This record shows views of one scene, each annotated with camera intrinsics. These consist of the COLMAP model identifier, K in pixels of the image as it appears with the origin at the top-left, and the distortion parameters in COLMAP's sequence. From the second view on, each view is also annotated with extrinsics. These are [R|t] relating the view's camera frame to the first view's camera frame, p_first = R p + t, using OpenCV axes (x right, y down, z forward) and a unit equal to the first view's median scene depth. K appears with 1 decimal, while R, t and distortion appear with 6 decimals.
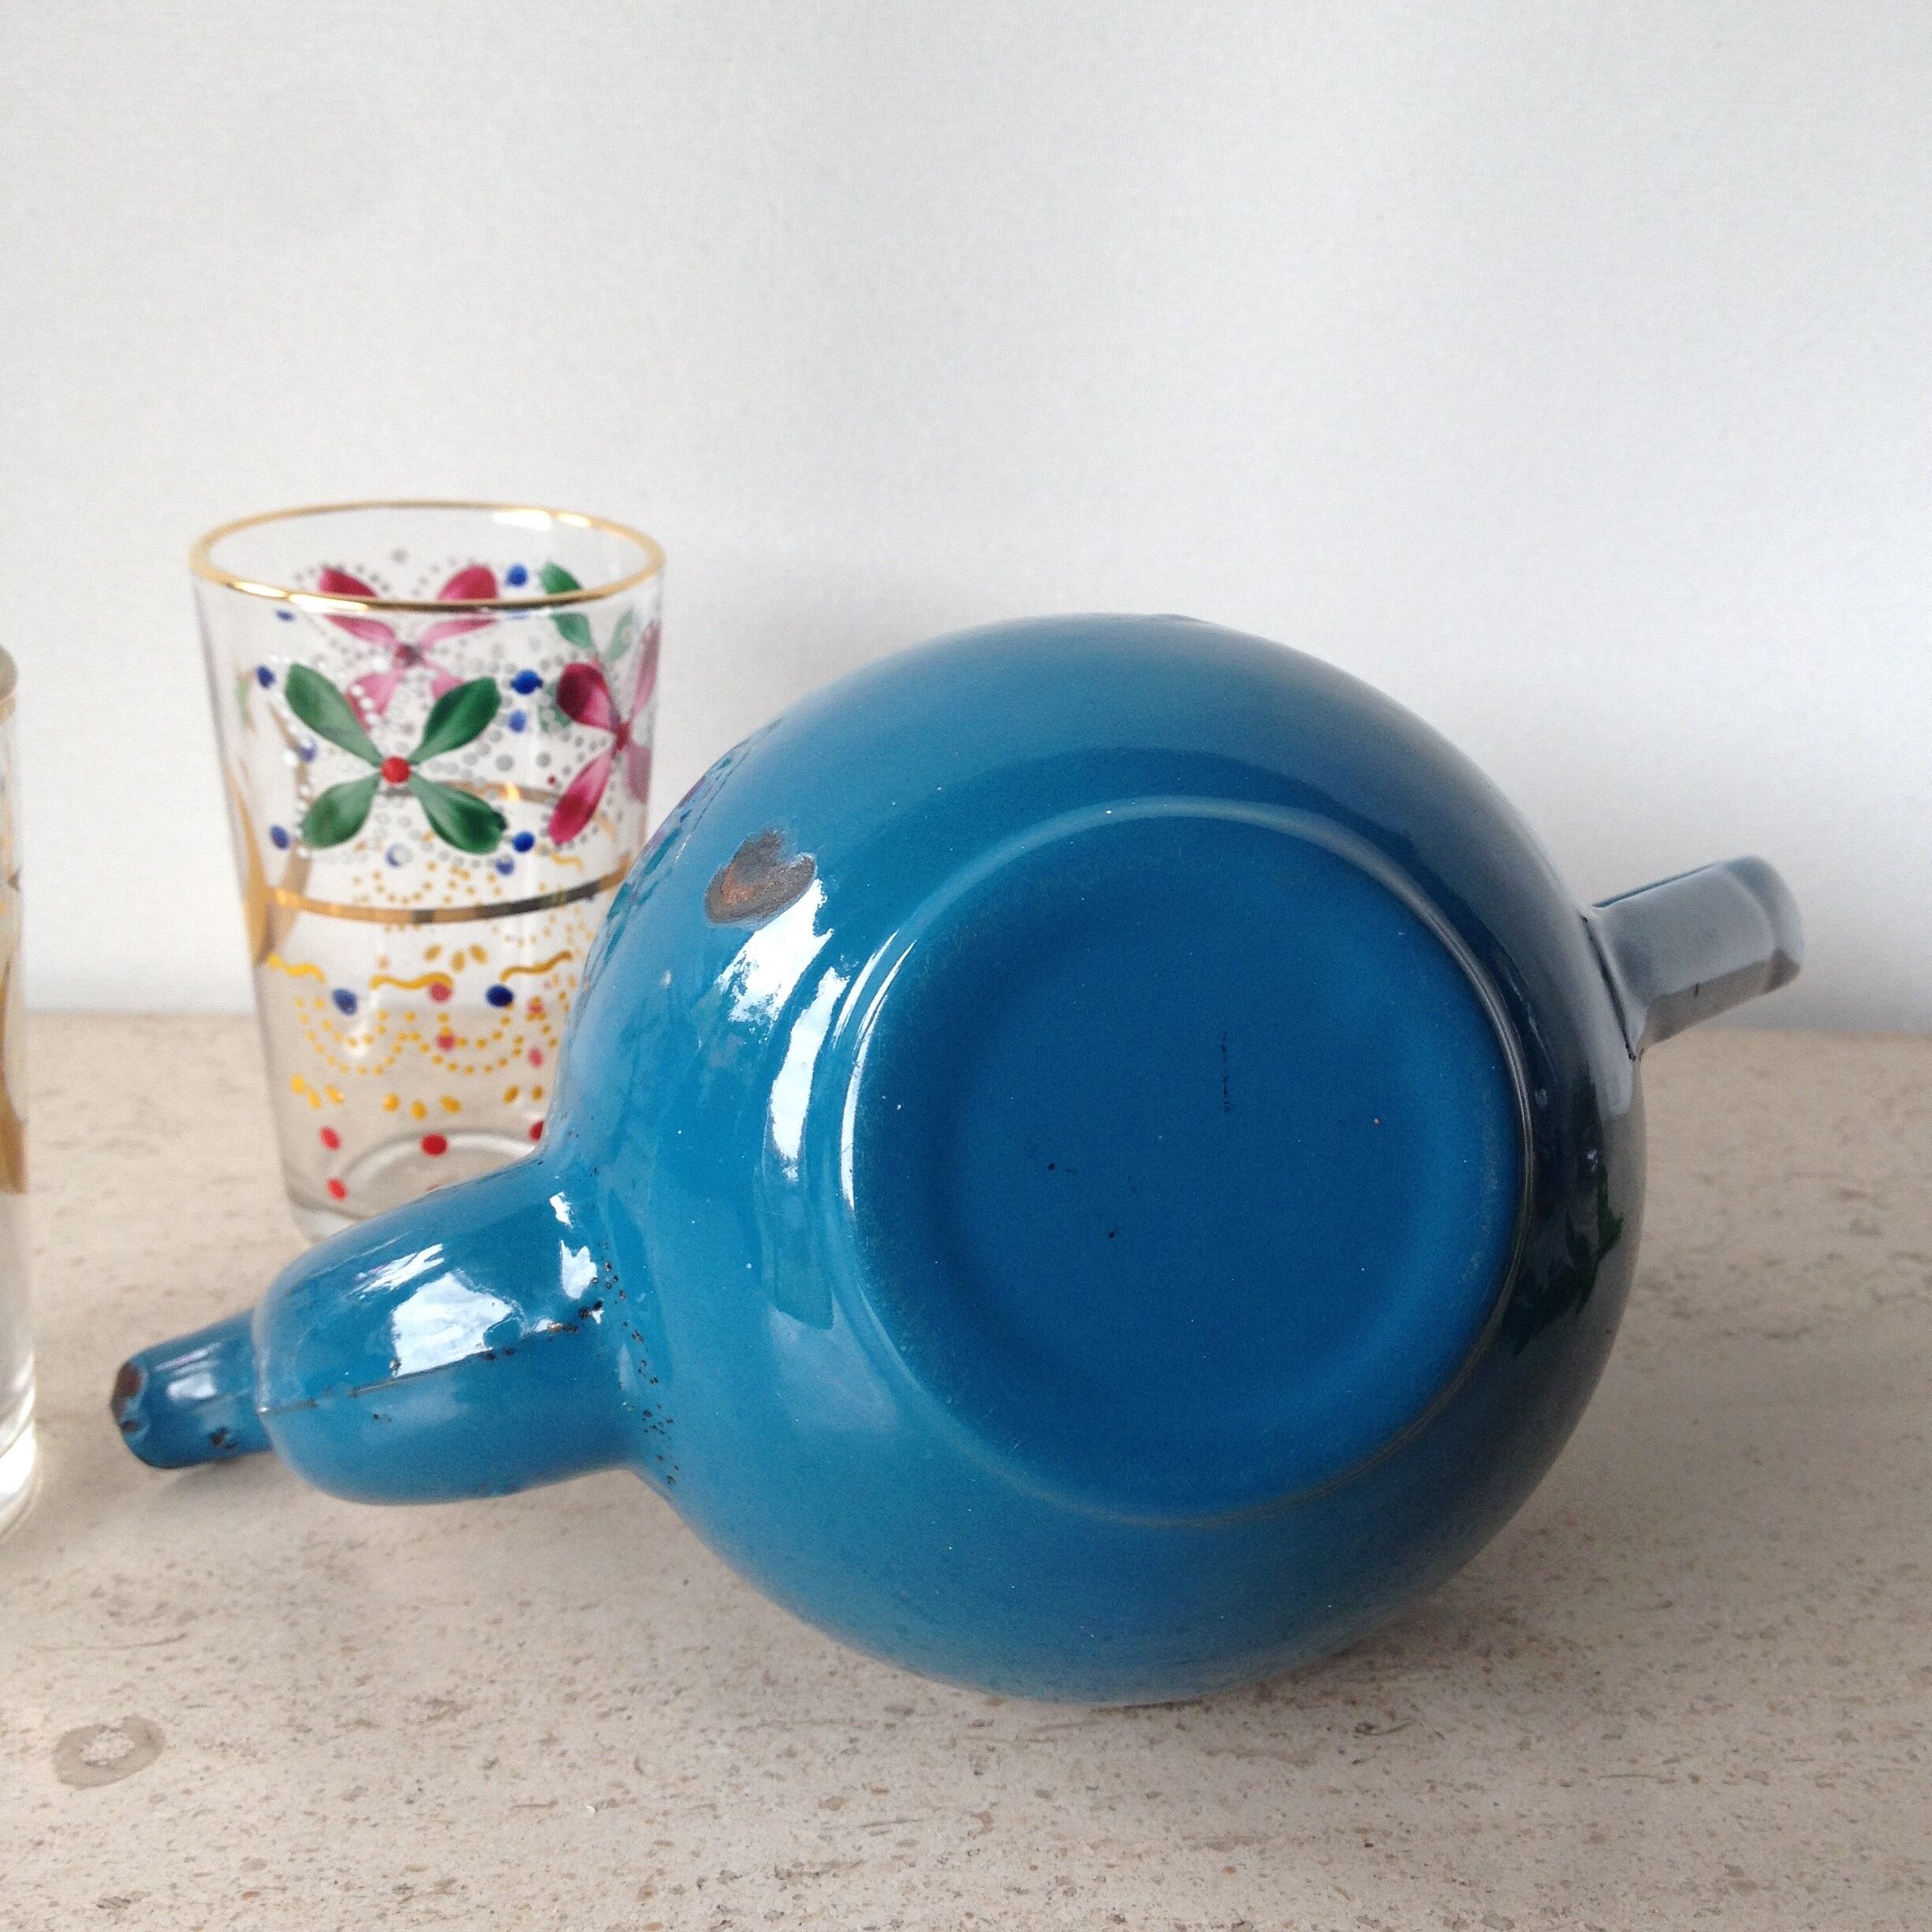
lens RADIAL K [[2522.1, 0, 977.7], [0, 2522.1, 967.1], [0, 0, 1]] dist [0.125209, -0.356173]
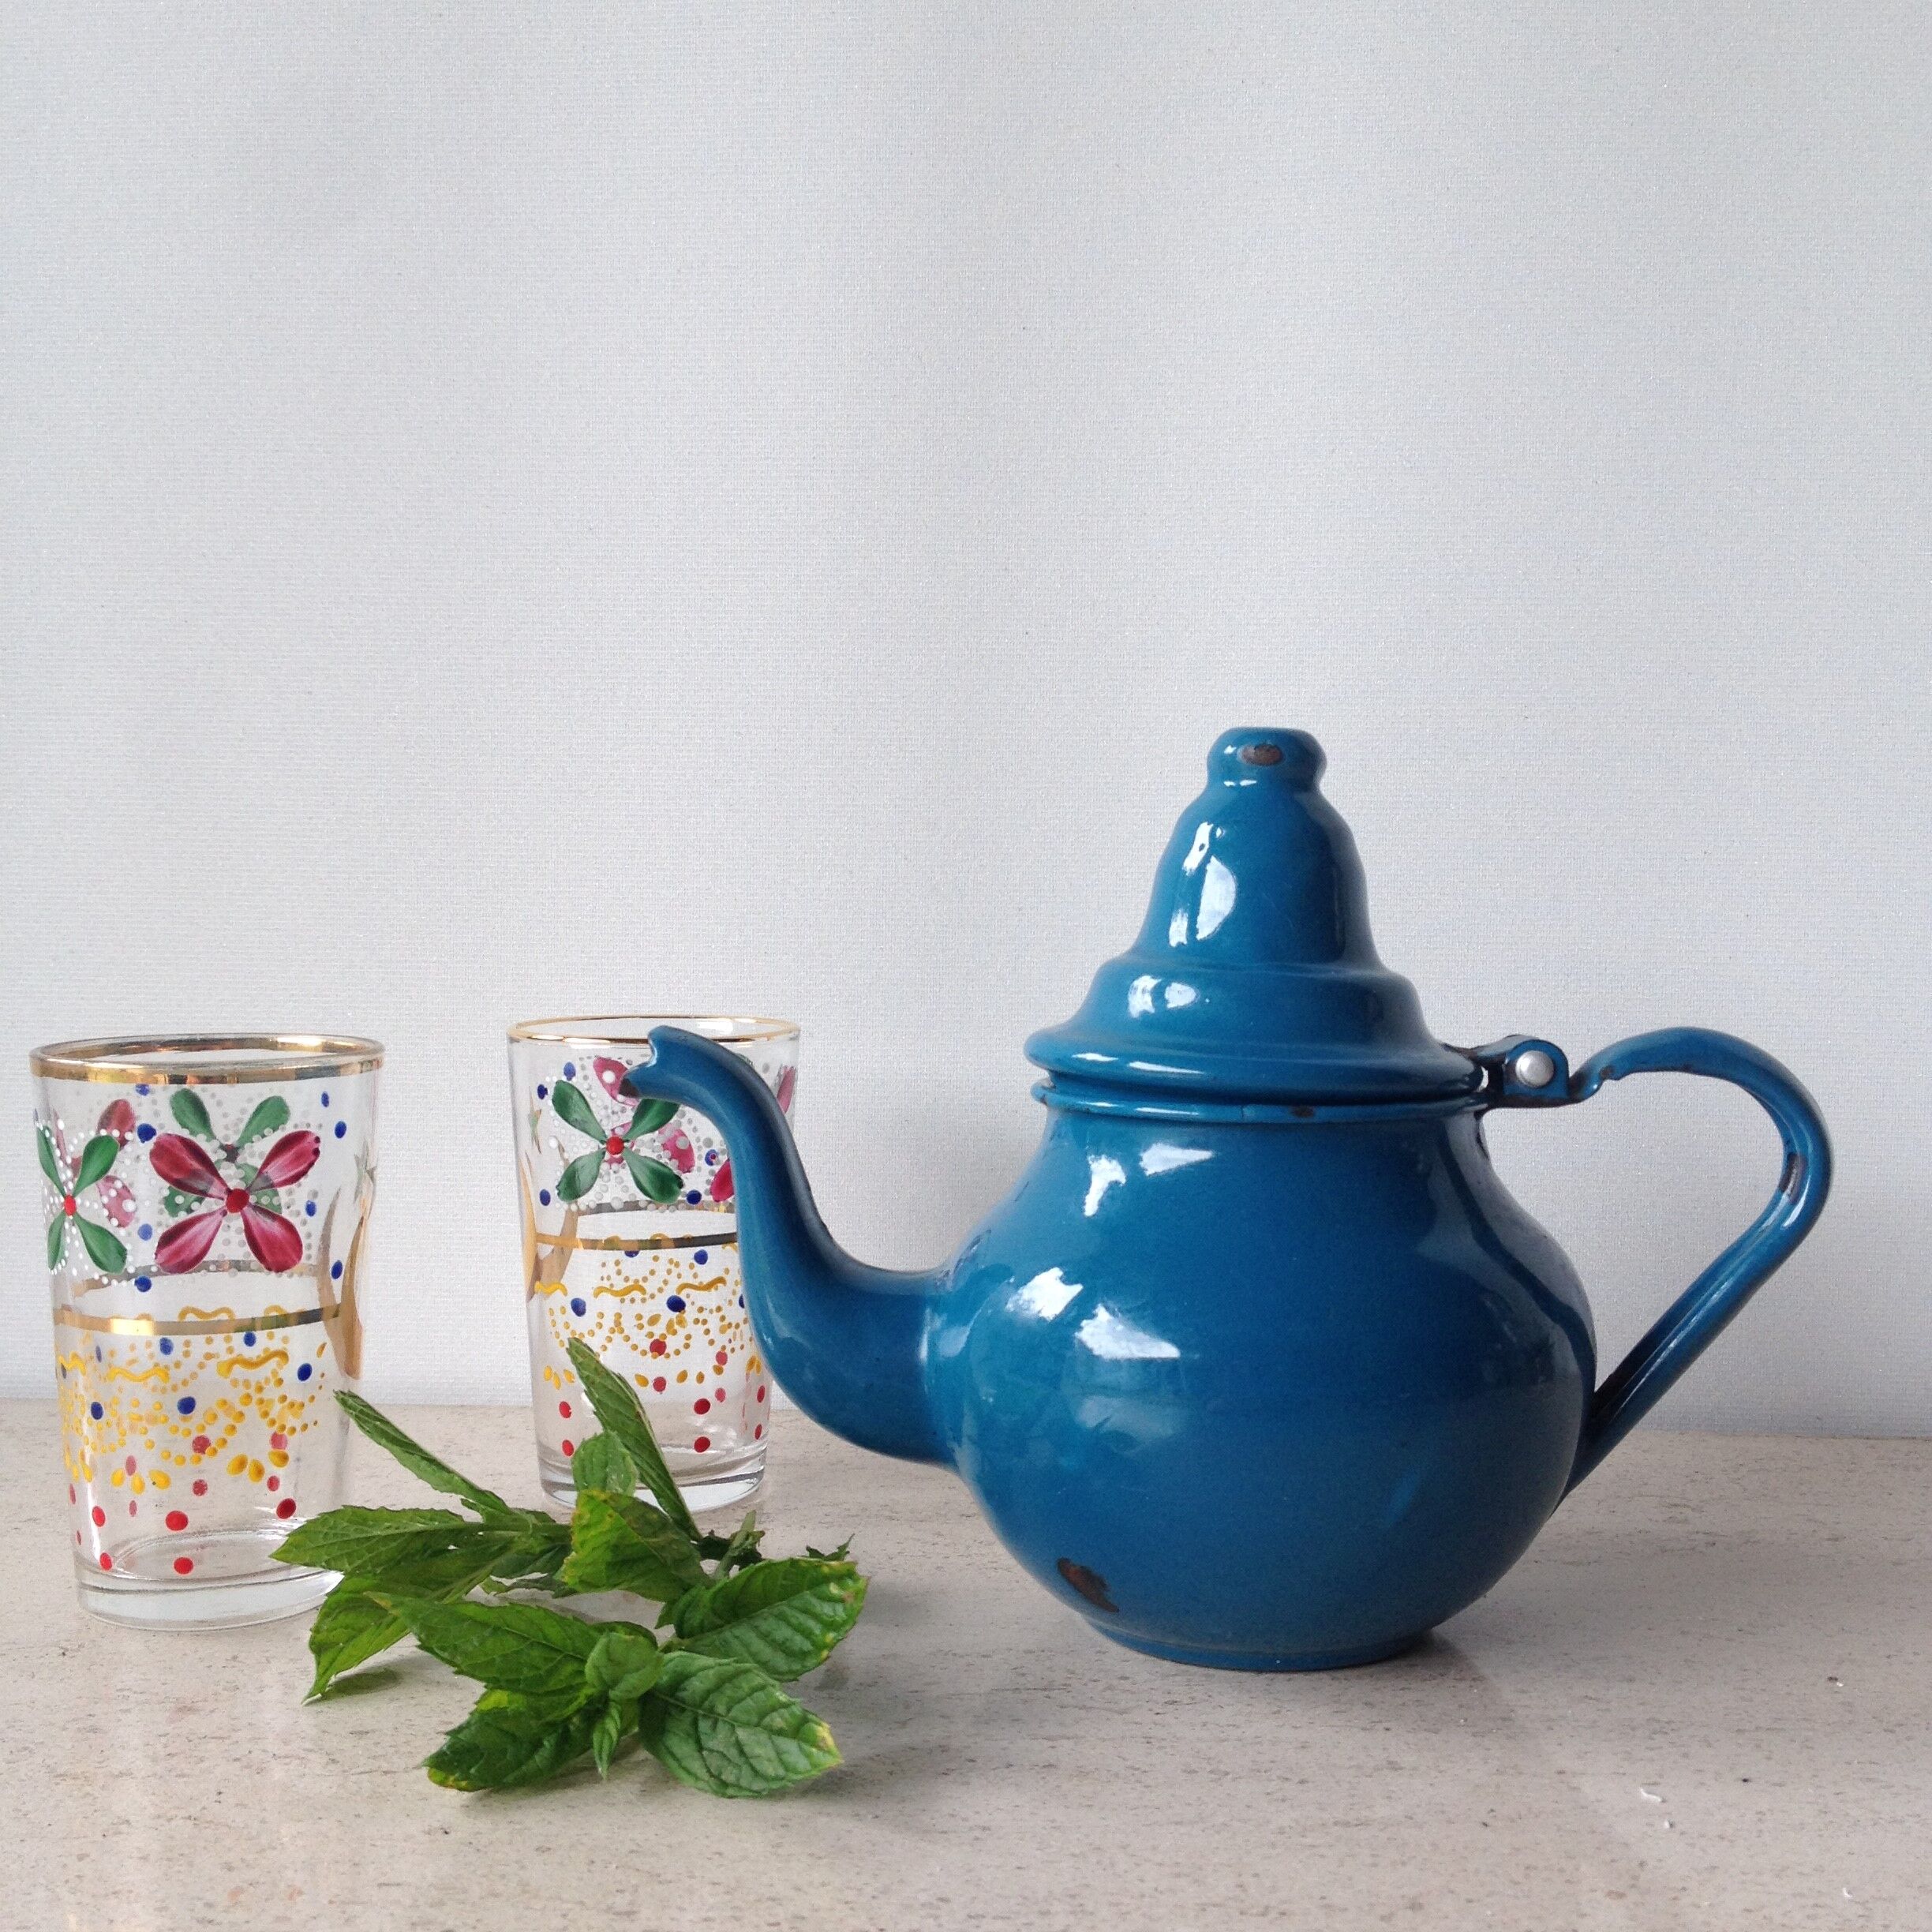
lens RADIAL K [[2498.1, 0, 960.6], [0, 2498.1, 973.6], [0, 0, 1]] dist [0.103545, -0.264137]
pose [[0.986599, -0.022550, -0.161599, 0.278932], [-0.029512, 0.949408, -0.312656, 0.353721], [0.160473, 0.313235, 0.936019, -0.541498]]
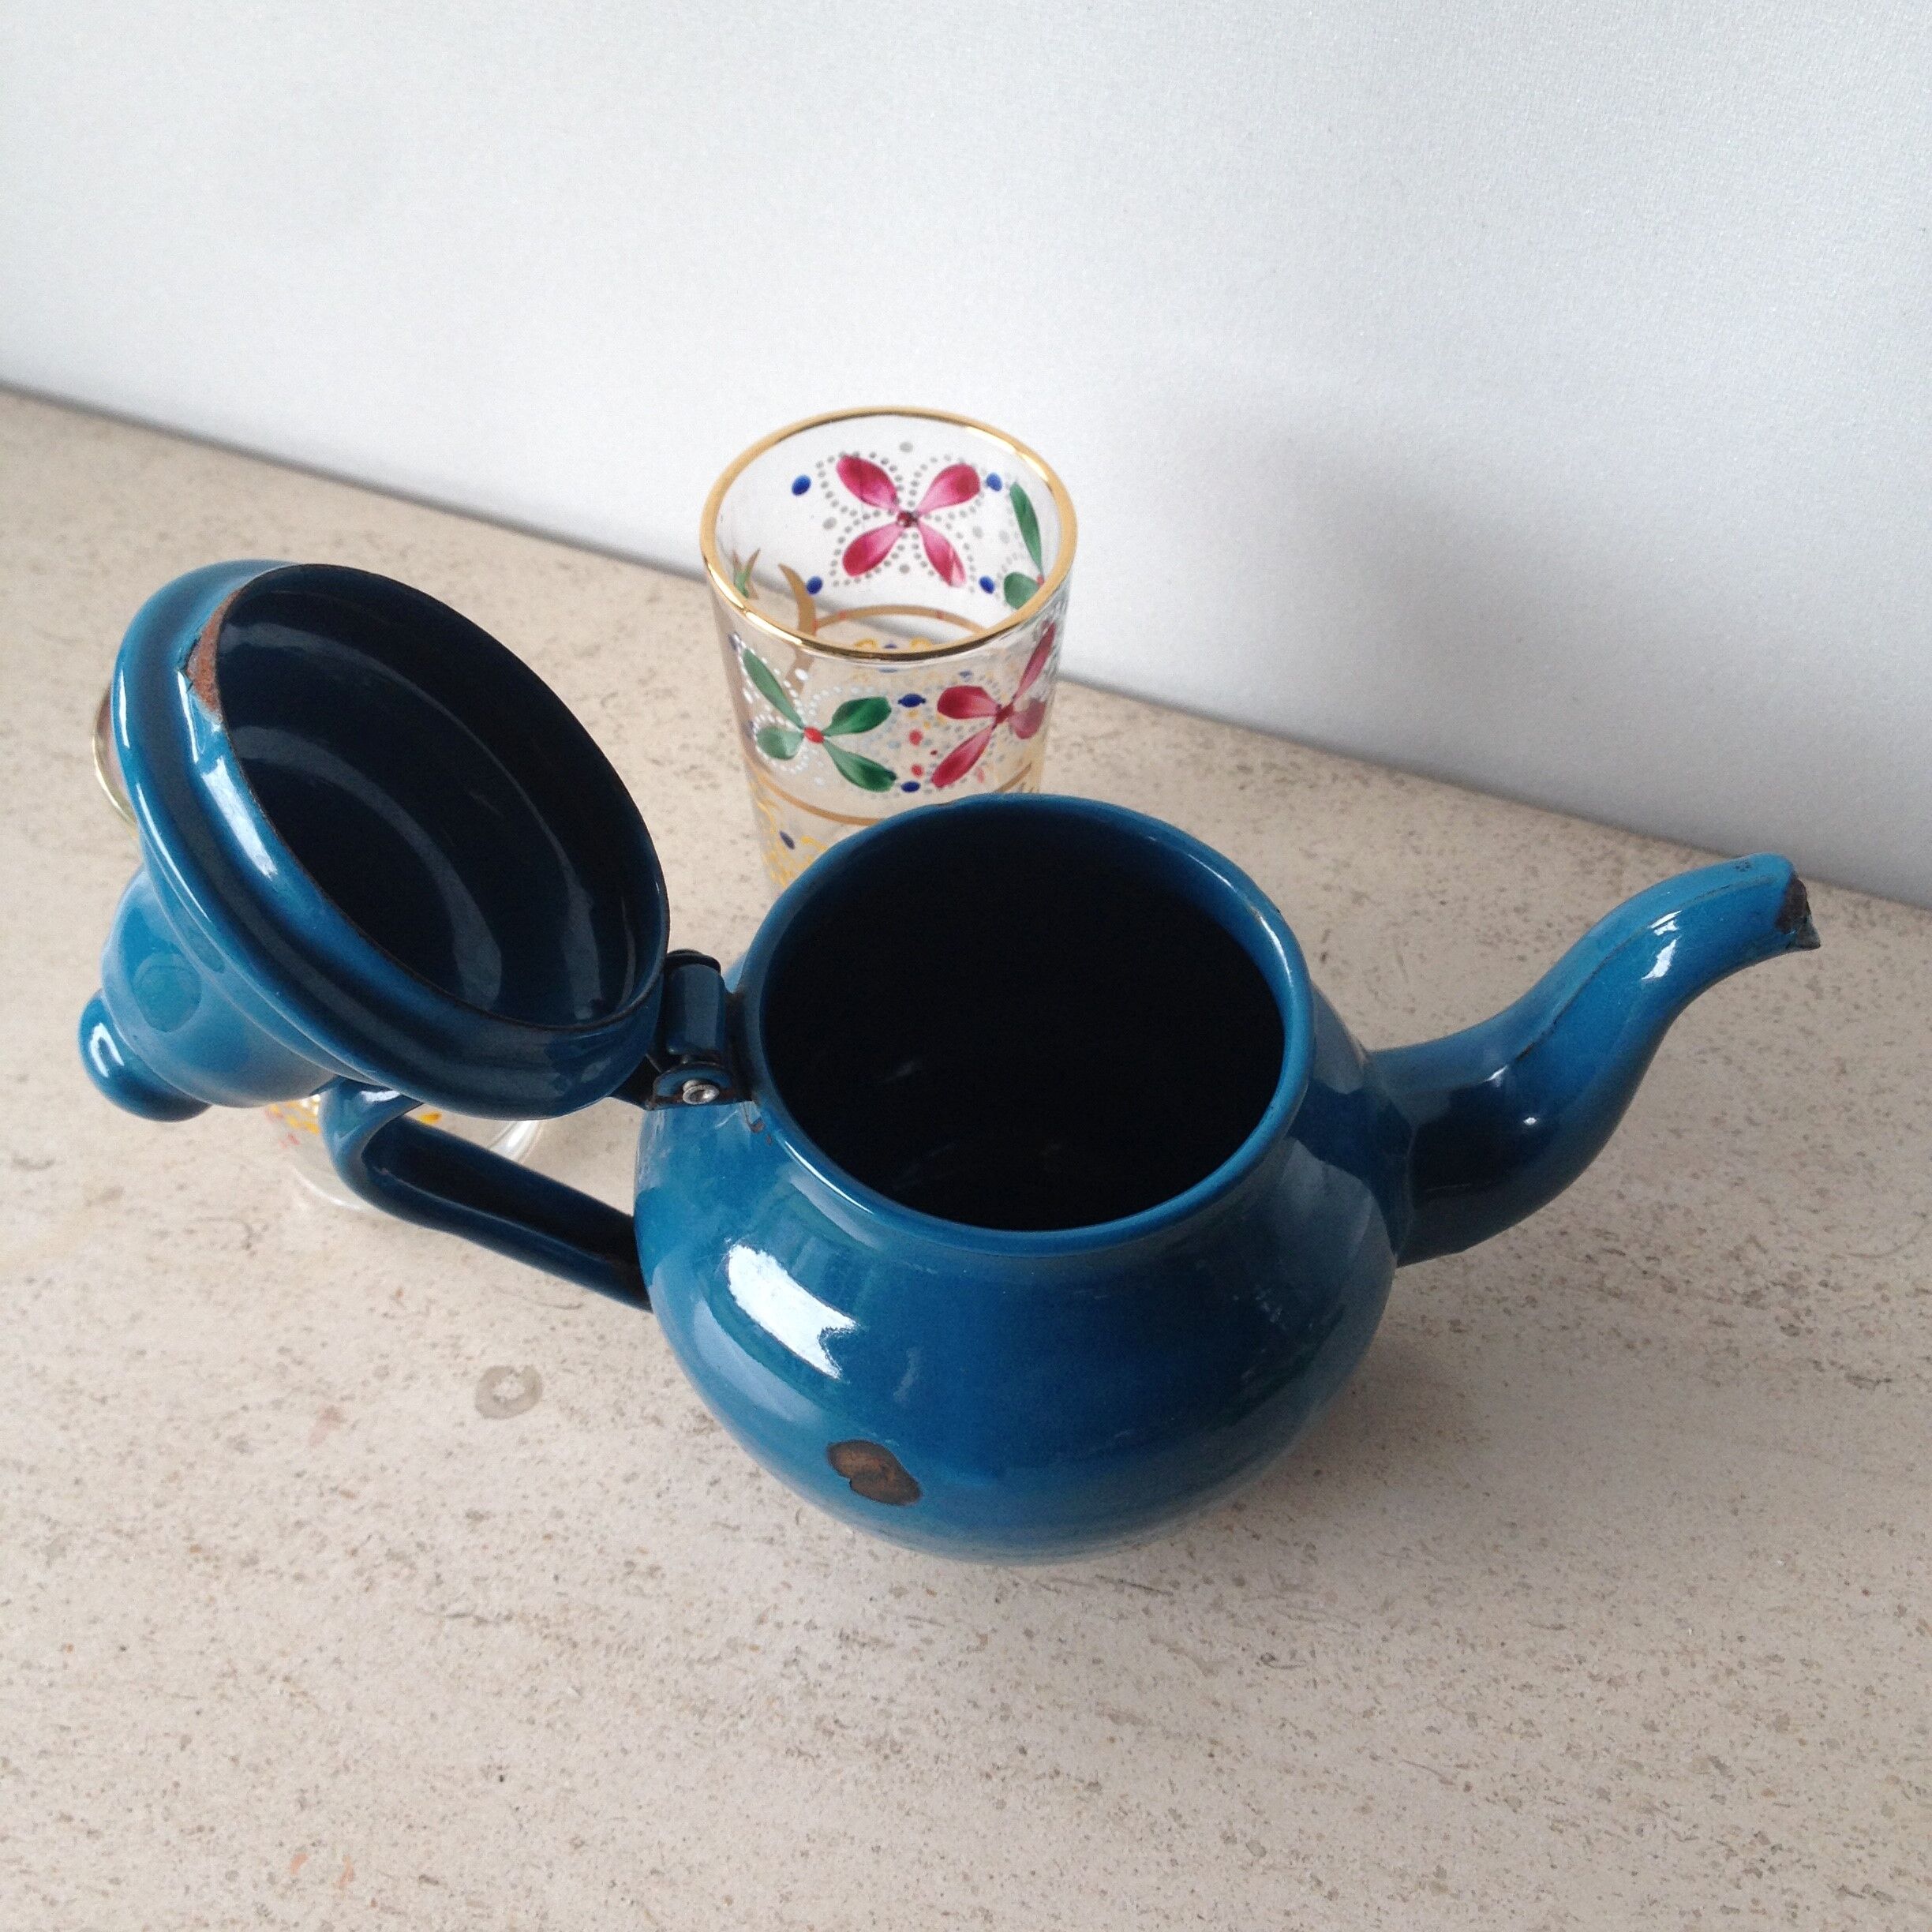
lens RADIAL K [[2498.1, 0, 960.6], [0, 2498.1, 973.6], [0, 0, 1]] dist [0.103545, -0.264137]
pose [[0.899822, 0.312918, -0.303978, 0.308954], [-0.124994, 0.852498, 0.507567, -0.737040], [0.417967, -0.418725, 0.806209, -0.058820]]
